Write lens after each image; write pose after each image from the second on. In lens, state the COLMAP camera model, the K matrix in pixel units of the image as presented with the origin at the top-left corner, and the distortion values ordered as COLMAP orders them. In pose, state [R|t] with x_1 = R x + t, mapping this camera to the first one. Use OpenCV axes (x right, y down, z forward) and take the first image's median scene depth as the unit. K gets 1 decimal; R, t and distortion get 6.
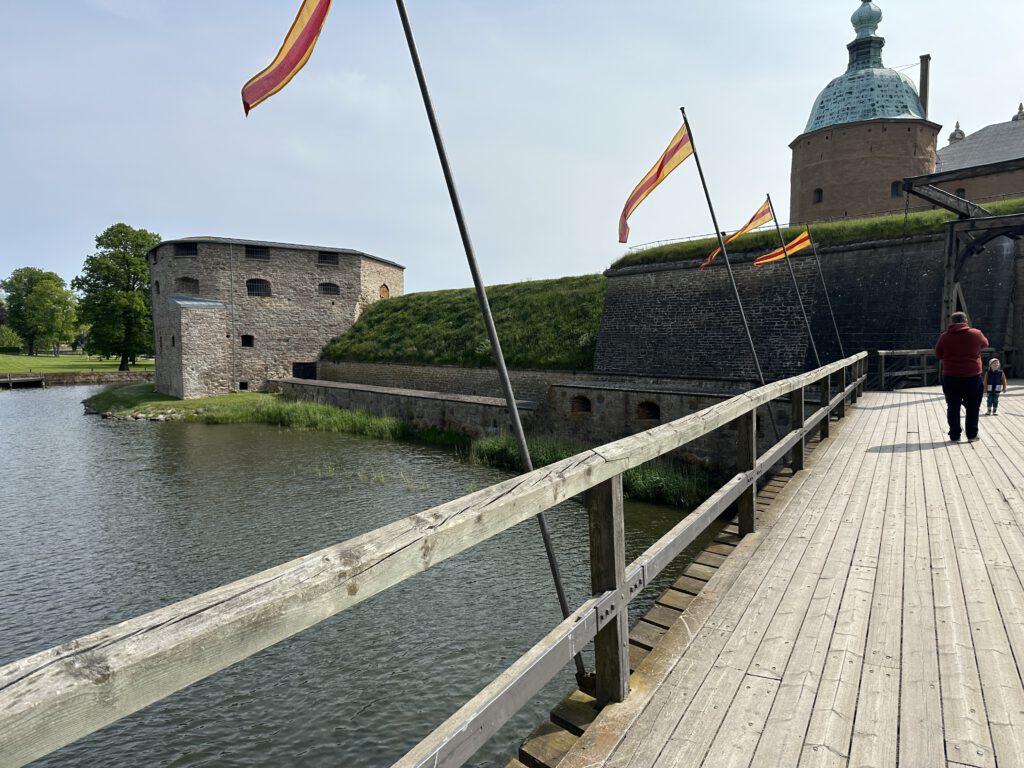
lens RADIAL K [[714.8, 0, 509.8], [0, 714.8, 397.5], [0, 0, 1]] dist [0.044758, -0.059502]
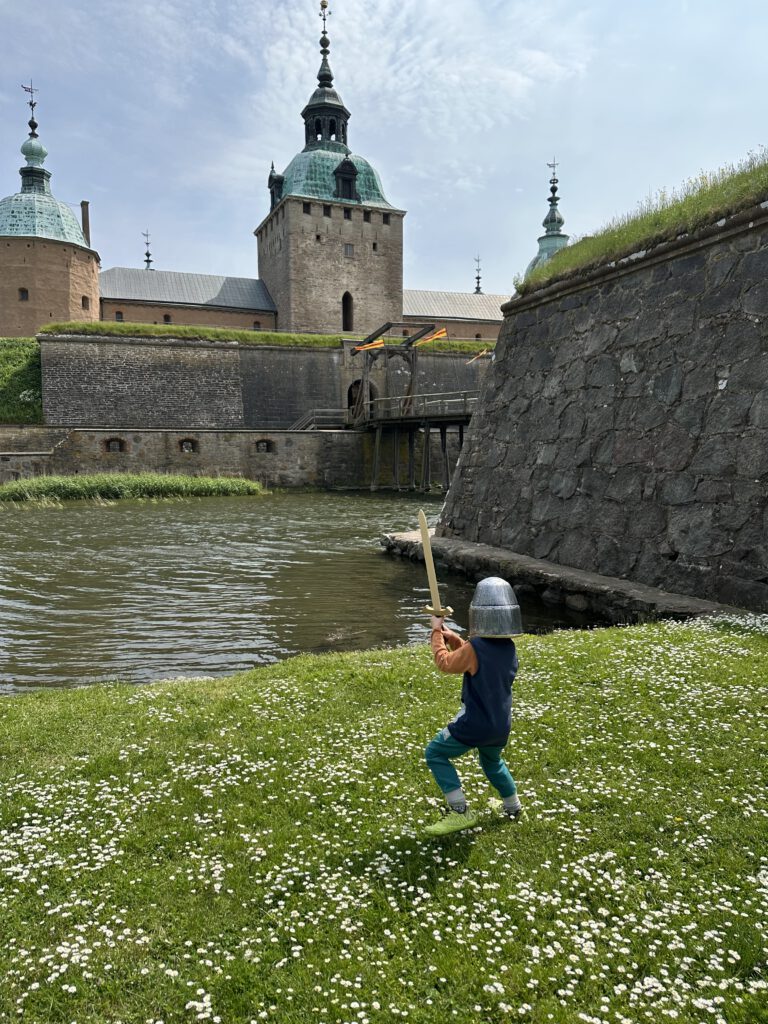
lens RADIAL K [[714.8, 0, 379.0], [0, 714.8, 521.6], [0, 0, 1]] dist [0.044758, -0.059502]
pose [[0.347666, -0.090073, 0.933282, -0.537202], [0.078852, 0.994658, 0.066623, 0.055477], [-0.934297, 0.050429, 0.352911, 0.090434]]
